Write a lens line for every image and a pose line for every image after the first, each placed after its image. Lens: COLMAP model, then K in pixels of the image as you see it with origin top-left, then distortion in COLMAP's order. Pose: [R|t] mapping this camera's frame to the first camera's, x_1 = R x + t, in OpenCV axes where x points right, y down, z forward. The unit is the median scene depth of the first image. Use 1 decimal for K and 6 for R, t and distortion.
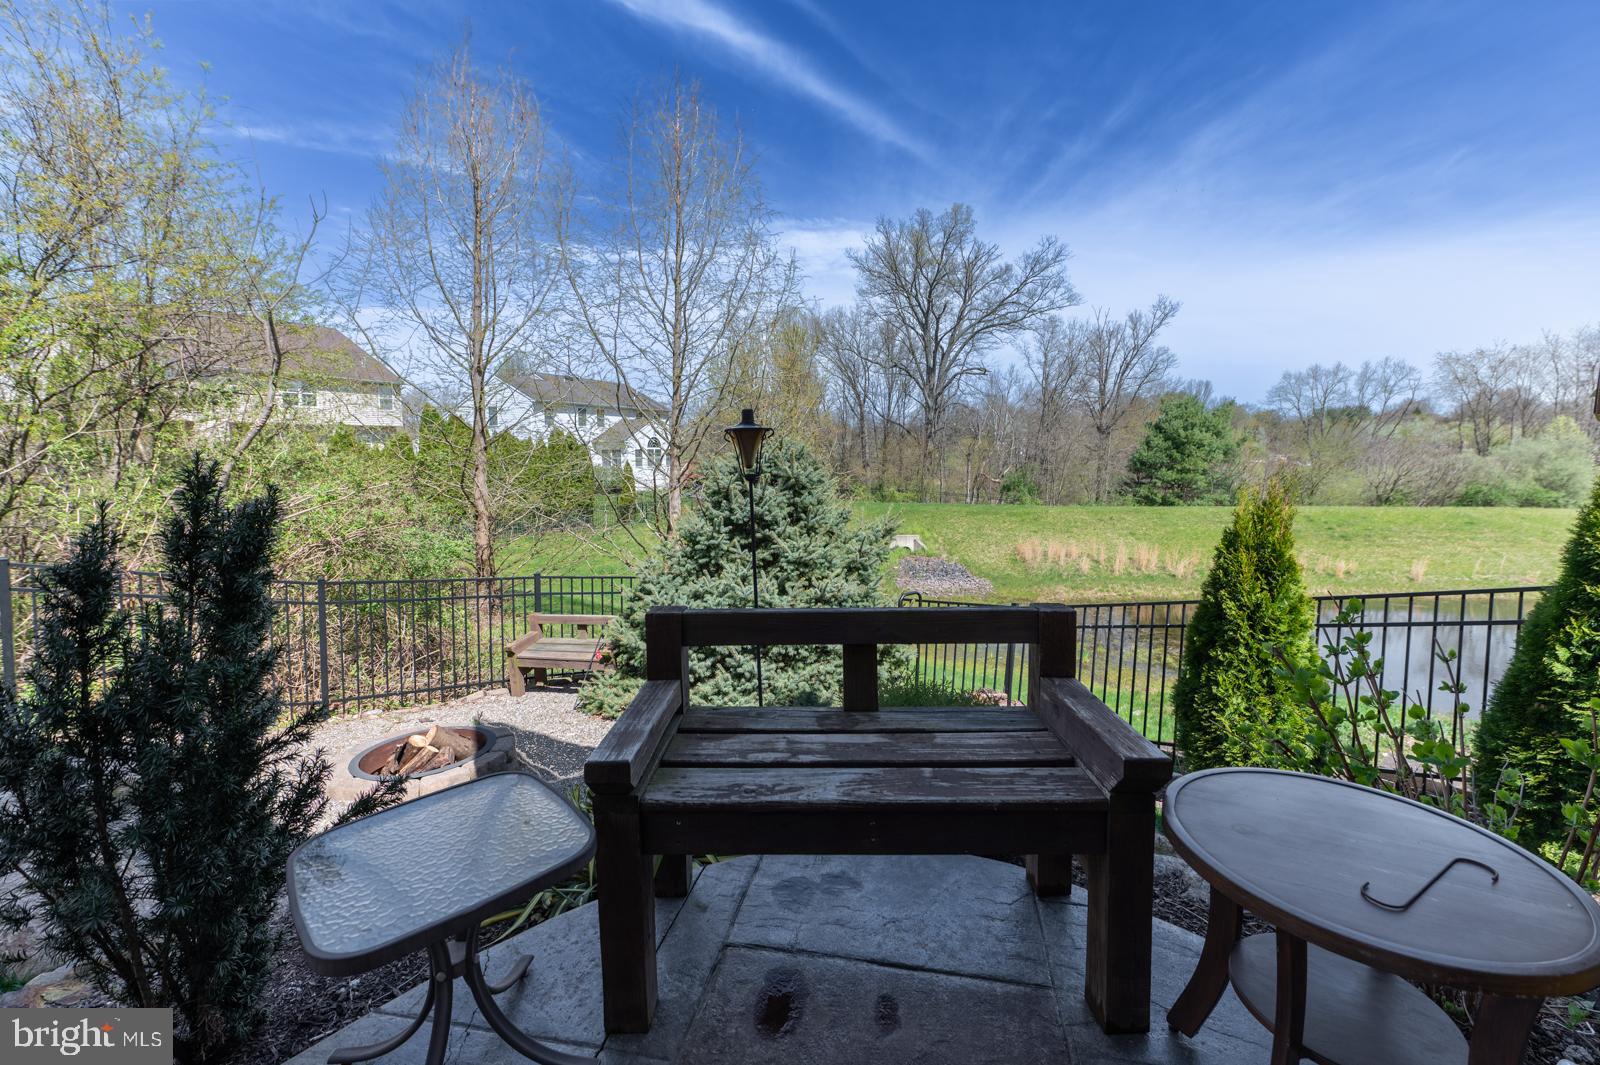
lens RADIAL K [[655.4, 0, 811.5], [0, 655.4, 498.2], [0, 0, 1]] dist [-0.002657, -0.000202]
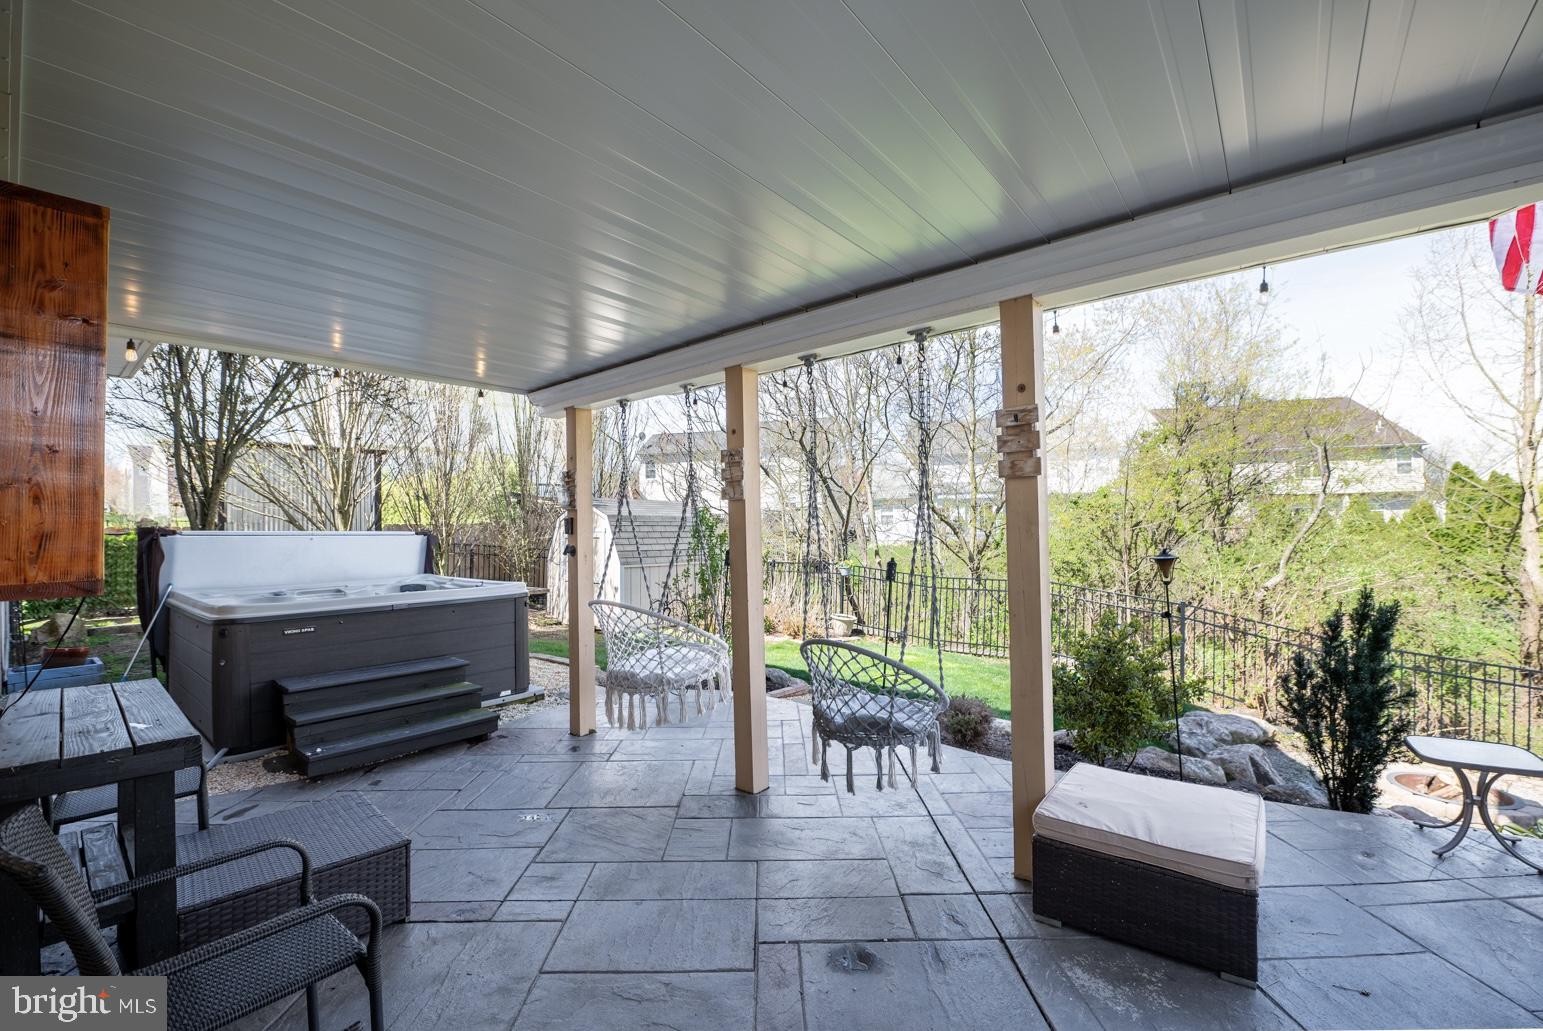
lens RADIAL K [[643.5, 0, 771.5], [0, 643.5, 515.5], [0, 0, 1]] dist [-0.017351, -0.000448]
pose [[0.213802, -0.009207, -0.976834, 0.198254], [-0.057906, 0.998078, -0.022082, -0.027942], [0.975159, 0.061286, 0.212858, -0.356358]]
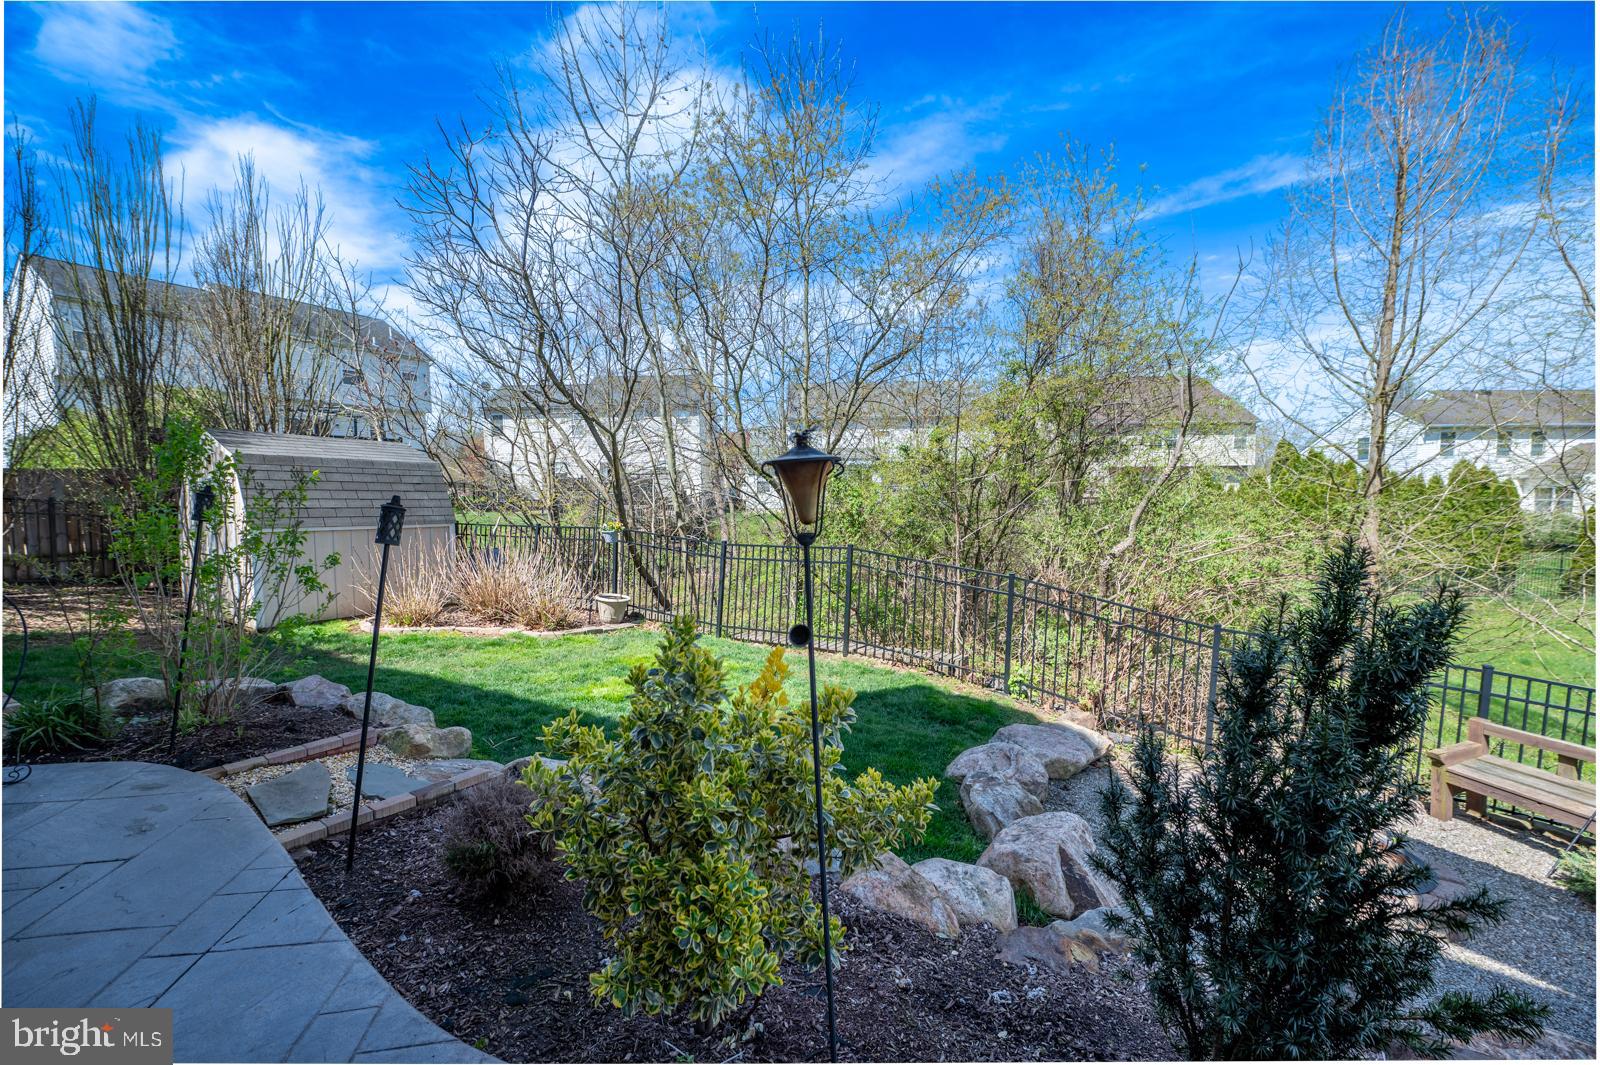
lens RADIAL K [[651.6, 0, 815.5], [0, 651.6, 552.4], [0, 0, 1]] dist [-0.002818, -0.000295]
pose [[0.421915, 0.087403, -0.902413, -0.083538], [-0.064904, 0.995700, 0.066093, -0.011321], [0.904309, 0.030685, 0.425774, 0.000119]]
